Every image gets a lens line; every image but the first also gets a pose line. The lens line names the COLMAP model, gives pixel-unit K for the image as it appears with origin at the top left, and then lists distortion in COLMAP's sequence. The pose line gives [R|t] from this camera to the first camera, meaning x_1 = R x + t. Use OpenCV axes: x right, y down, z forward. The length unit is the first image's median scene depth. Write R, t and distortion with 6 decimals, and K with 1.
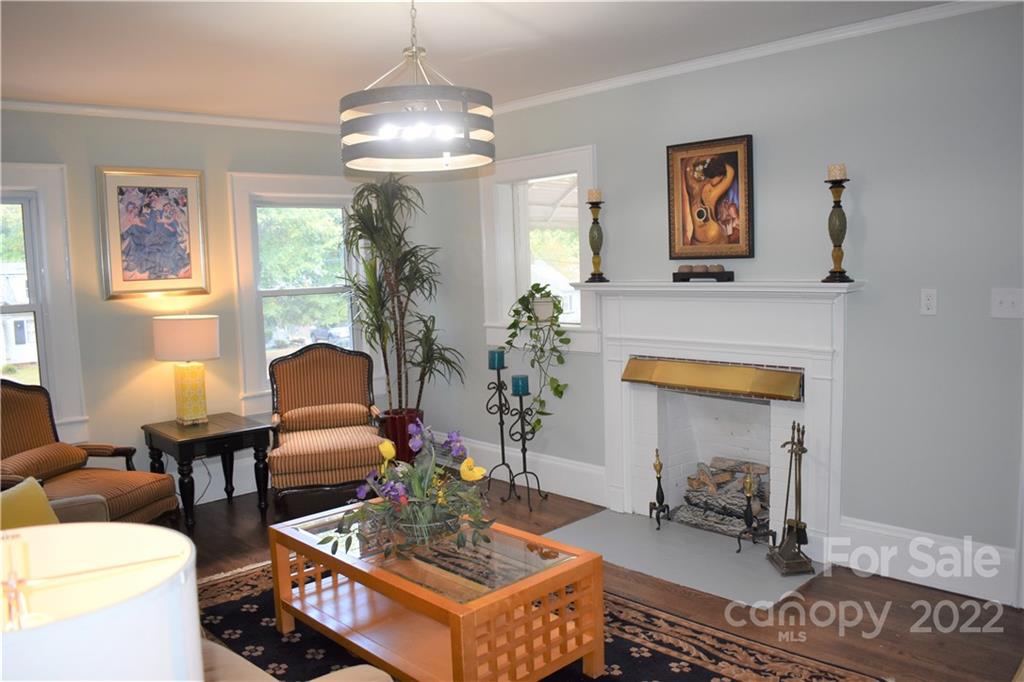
lens RADIAL K [[802.2, 0, 511.2], [0, 802.2, 335.4], [0, 0, 1]] dist [-0.088865, 0.006157]
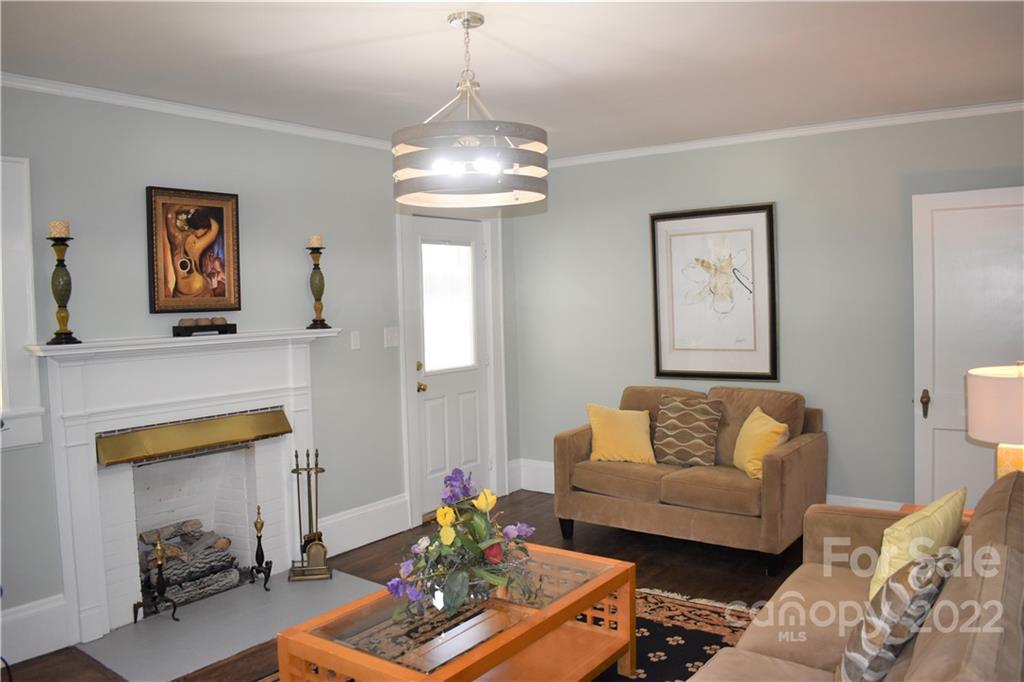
lens RADIAL K [[802.2, 0, 511.0], [0, 802.2, 342.9], [0, 0, 1]] dist [-0.088865, 0.006157]
pose [[-0.172372, -0.016752, 0.984889, -0.767311], [0.122900, 0.991677, 0.038377, -0.049037], [-0.977335, 0.127658, -0.168879, 0.798543]]
